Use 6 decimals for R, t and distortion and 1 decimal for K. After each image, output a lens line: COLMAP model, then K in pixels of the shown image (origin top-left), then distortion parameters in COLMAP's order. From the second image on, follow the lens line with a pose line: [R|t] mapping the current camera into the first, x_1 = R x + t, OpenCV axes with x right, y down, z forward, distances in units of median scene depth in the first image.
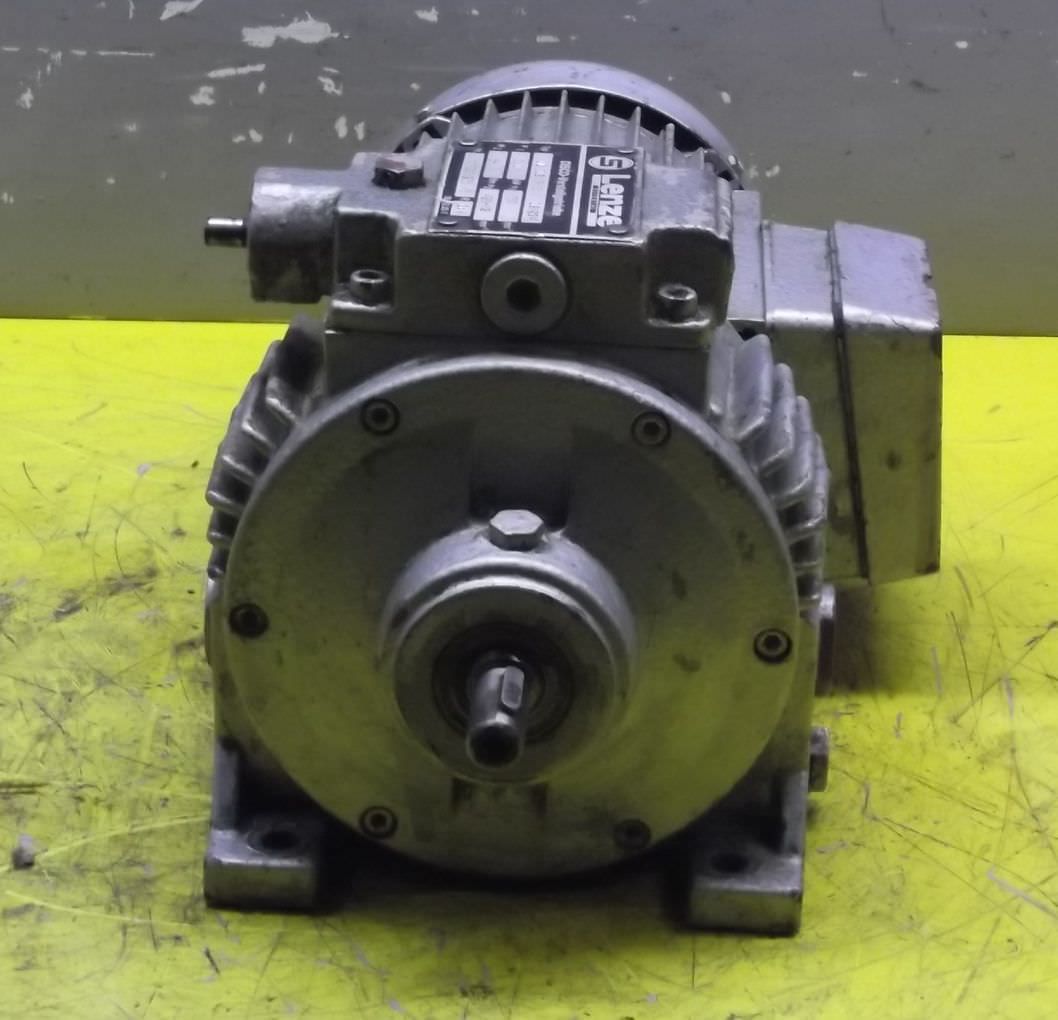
lens RADIAL K [[3102.0, 0, 529.0], [0, 3102.0, 510.0], [0, 0, 1]] dist [-0.012855, 1.083907]
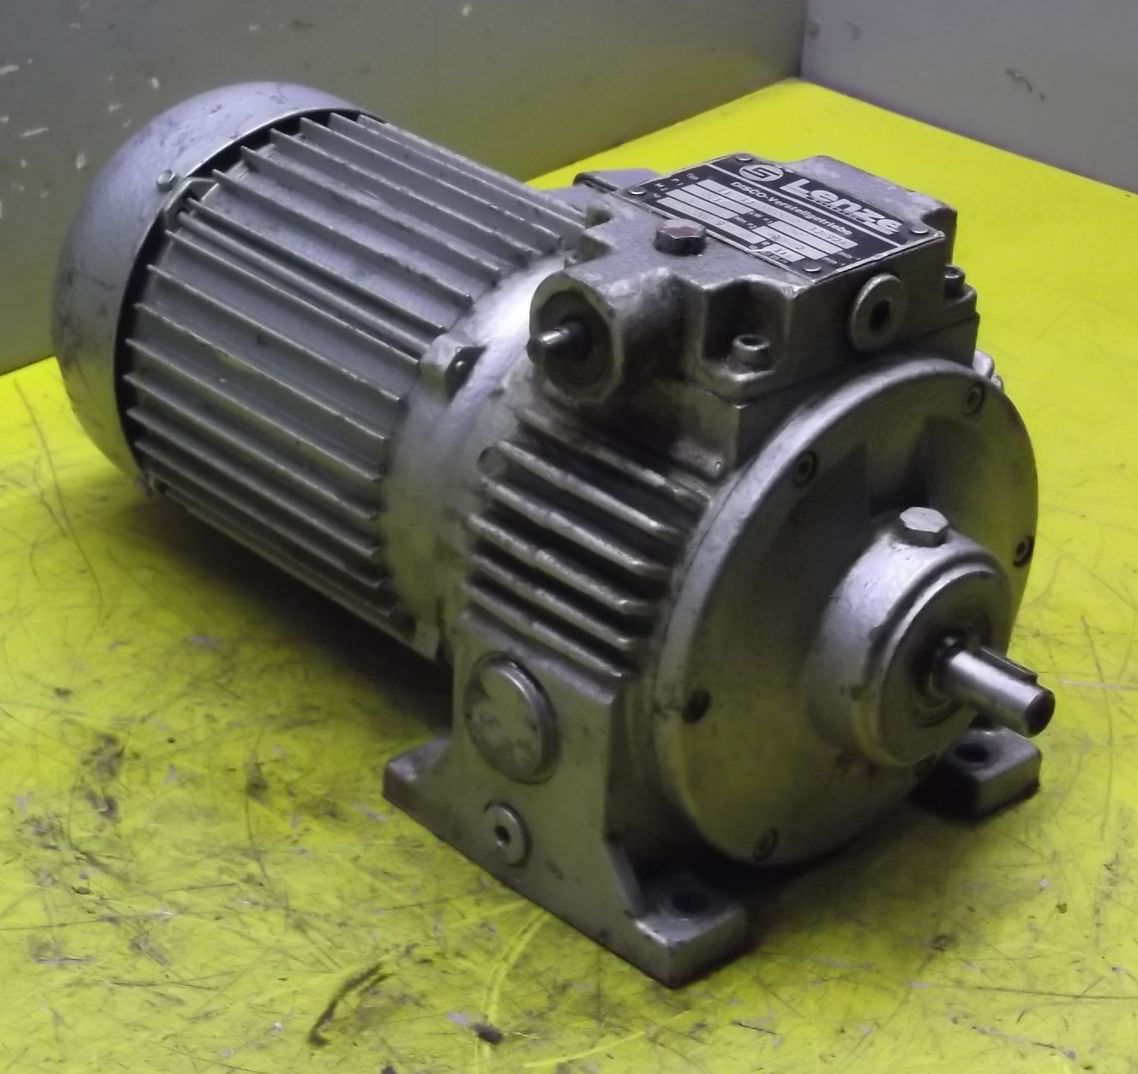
lens RADIAL K [[3099.7, 0, 567.9], [0, 3099.7, 630.5], [0, 0, 1]] dist [0.013623, -0.013963]
pose [[0.683667, -0.357772, 0.636080, -0.741253], [0.272229, 0.933702, 0.232578, -0.230118], [-0.677119, 0.014154, 0.735737, 0.282419]]
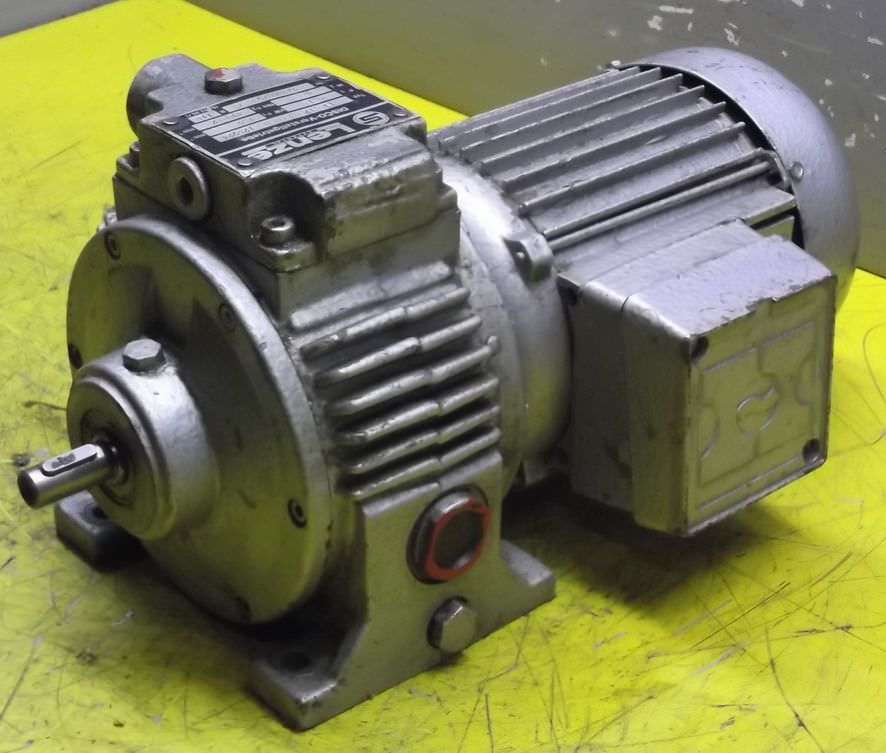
lens RADIAL K [[1968.3, 0, 443.0], [0, 1968.3, 376.5], [0, 0, 1]] dist [0.007355, 0.335938]
pose [[0.691512, 0.345905, -0.634161, 0.600530], [-0.290994, 0.936906, 0.193727, -0.179327], [0.661161, 0.050573, 0.748538, 0.424055]]
